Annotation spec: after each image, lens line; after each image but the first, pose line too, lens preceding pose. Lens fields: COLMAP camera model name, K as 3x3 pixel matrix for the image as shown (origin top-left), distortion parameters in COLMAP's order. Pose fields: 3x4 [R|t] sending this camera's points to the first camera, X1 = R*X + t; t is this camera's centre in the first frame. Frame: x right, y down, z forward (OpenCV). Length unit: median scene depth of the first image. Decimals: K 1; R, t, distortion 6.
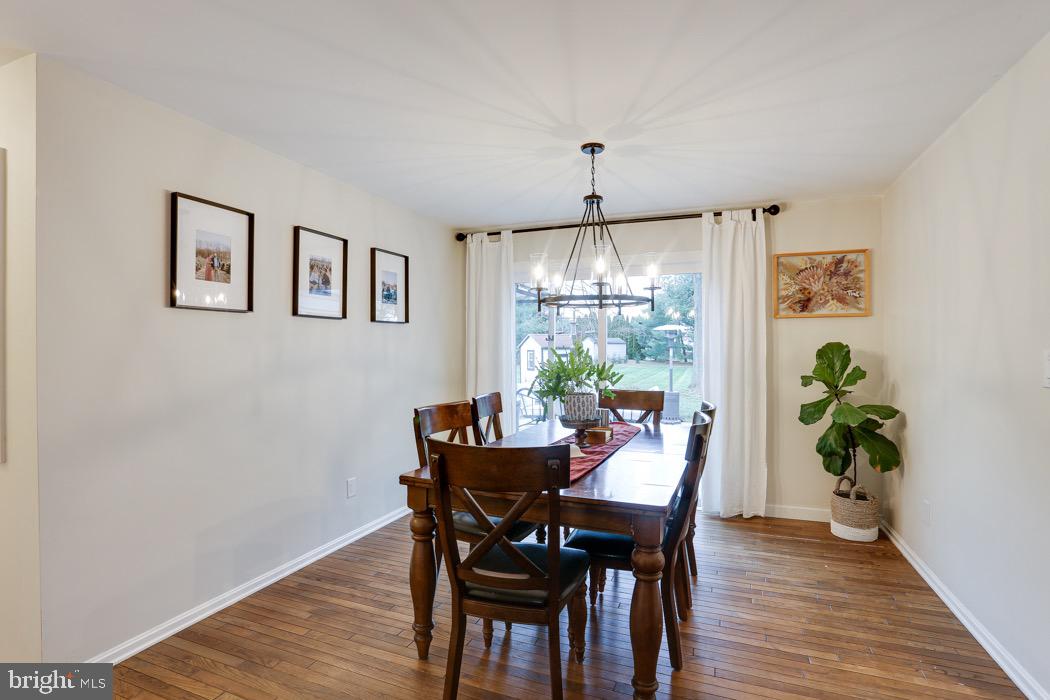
lens RADIAL K [[509.2, 0, 527.2], [0, 509.2, 351.6], [0, 0, 1]] dist [-0.059128, 0.015418]
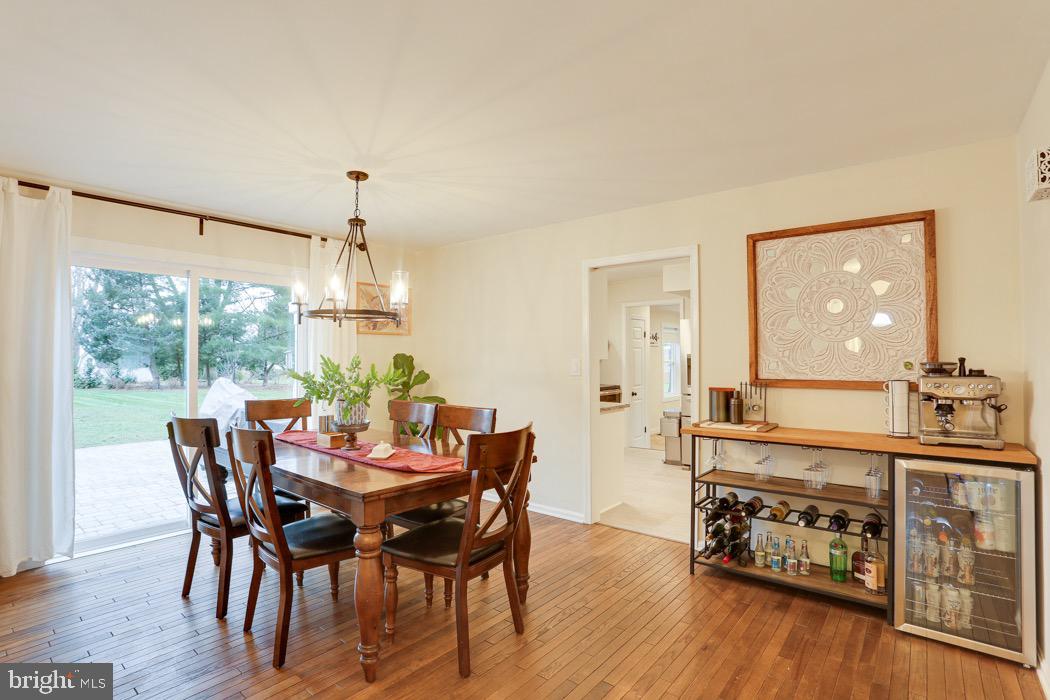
lens RADIAL K [[509.2, 0, 523.6], [0, 509.2, 347.4], [0, 0, 1]] dist [-0.059128, 0.015418]
pose [[0.314900, 0.022297, 0.948863, -0.612302], [0.001803, 0.999708, -0.024091, -0.002551], [-0.949123, 0.009297, 0.314768, 0.242940]]
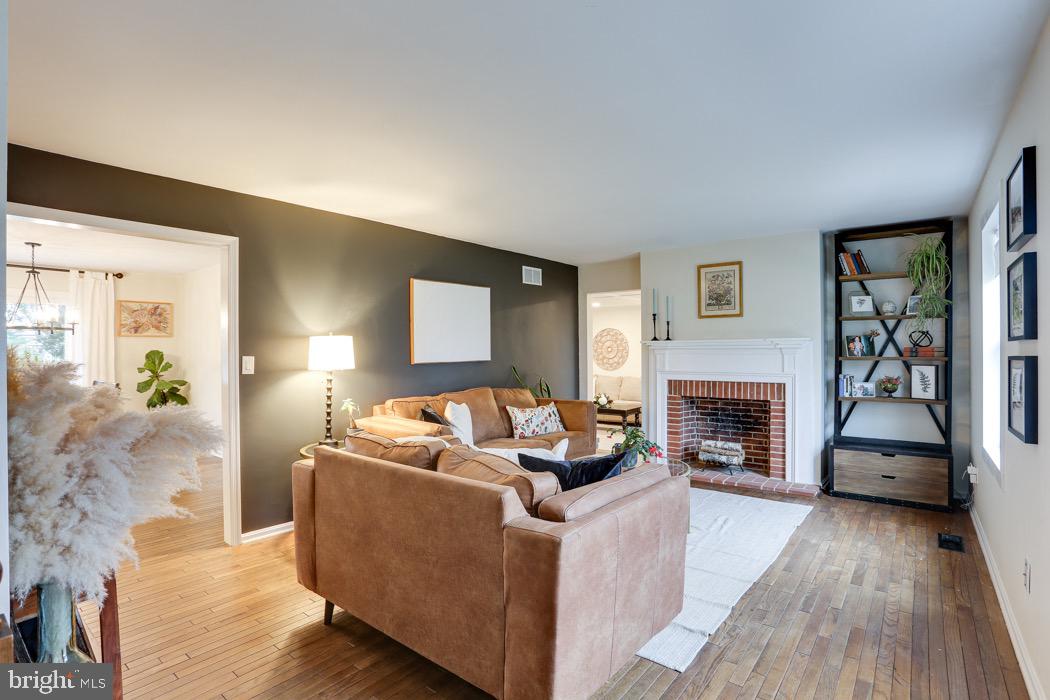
lens RADIAL K [[509.2, 0, 520.8], [0, 509.2, 354.8], [0, 0, 1]] dist [-0.059128, 0.015418]
pose [[0.312150, -0.004131, 0.950024, -0.775908], [0.007571, 0.999970, 0.001861, 0.006654], [-0.950003, 0.006612, 0.312172, -0.963269]]
